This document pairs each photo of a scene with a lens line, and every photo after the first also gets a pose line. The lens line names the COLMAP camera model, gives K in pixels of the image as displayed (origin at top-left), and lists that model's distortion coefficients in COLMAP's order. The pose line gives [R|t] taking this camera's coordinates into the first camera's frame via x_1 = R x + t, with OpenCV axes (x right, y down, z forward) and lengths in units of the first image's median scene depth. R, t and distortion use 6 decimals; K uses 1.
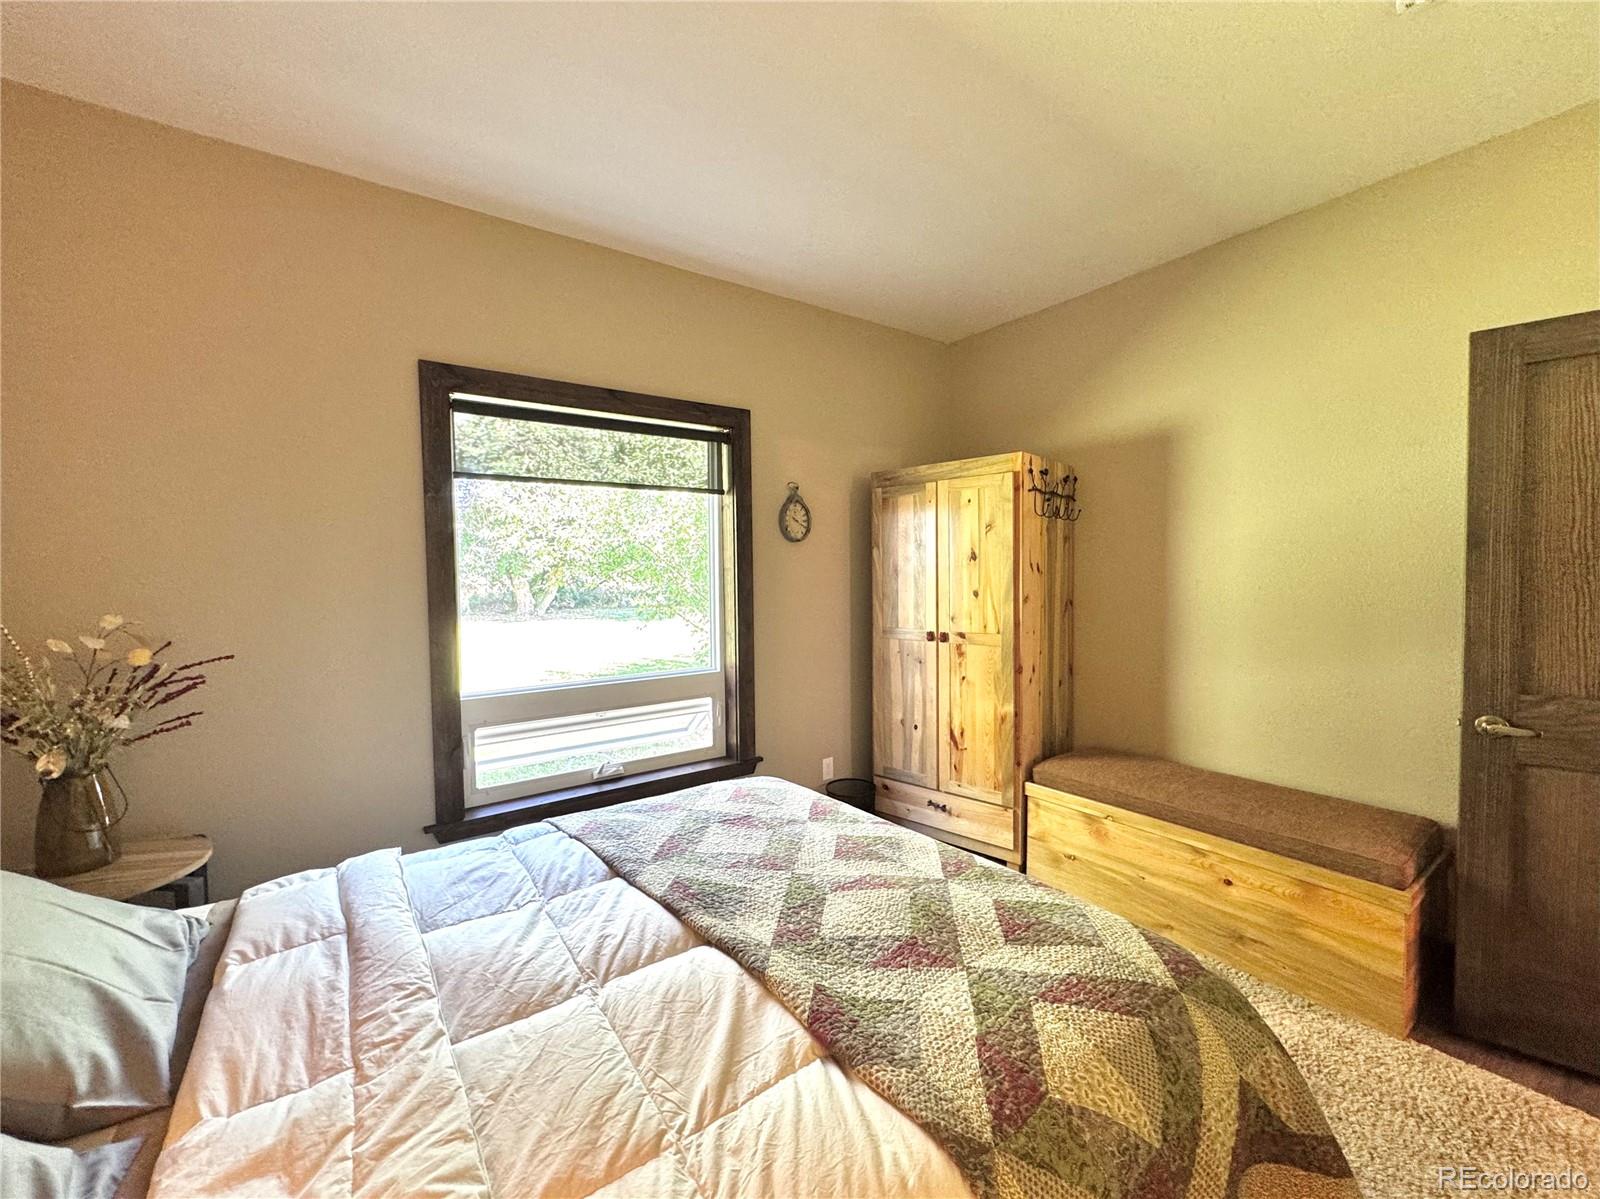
lens RADIAL K [[641.0, 0, 809.7], [0, 641.0, 596.5], [0, 0, 1]] dist [-0.003996, -0.000324]
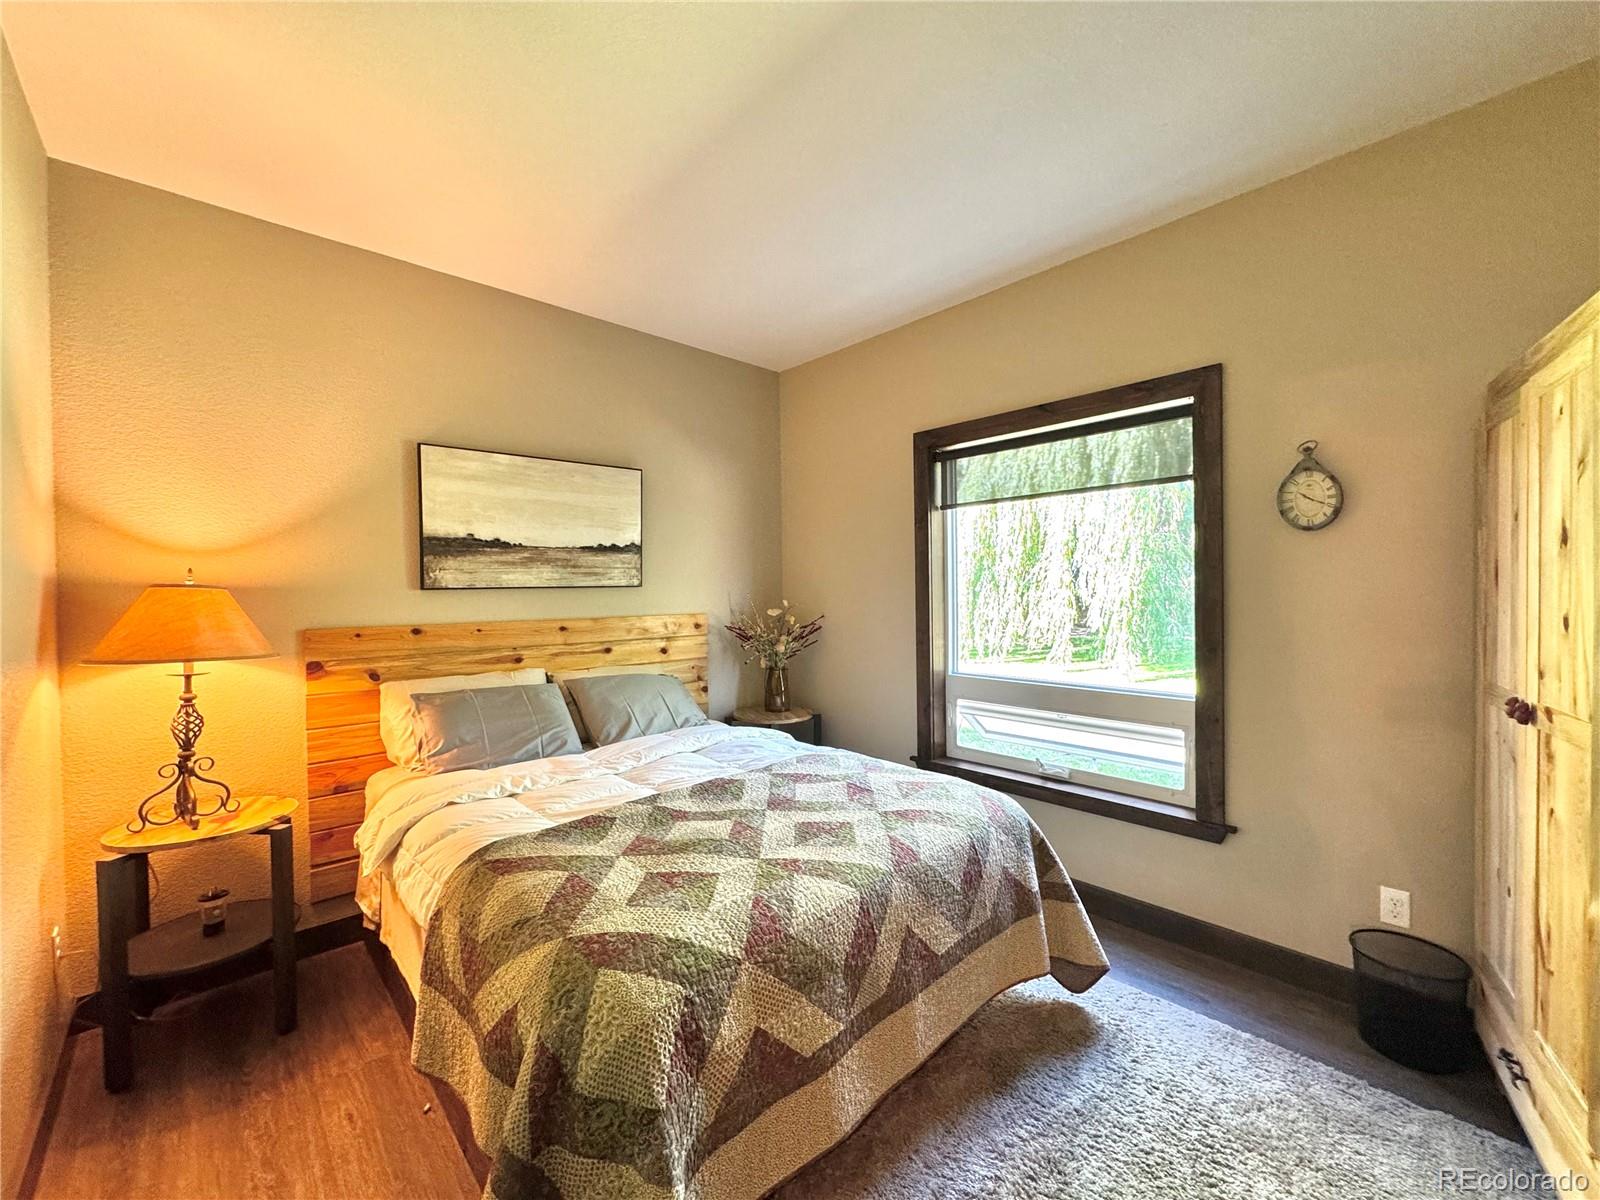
lens RADIAL K [[641.0, 0, 809.7], [0, 641.0, 597.0], [0, 0, 1]] dist [-0.003996, -0.000324]
pose [[0.142929, 0.023332, -0.989458, 0.669008], [-0.029144, 0.999388, 0.019356, -0.016589], [0.989304, 0.026070, 0.143522, 0.469378]]
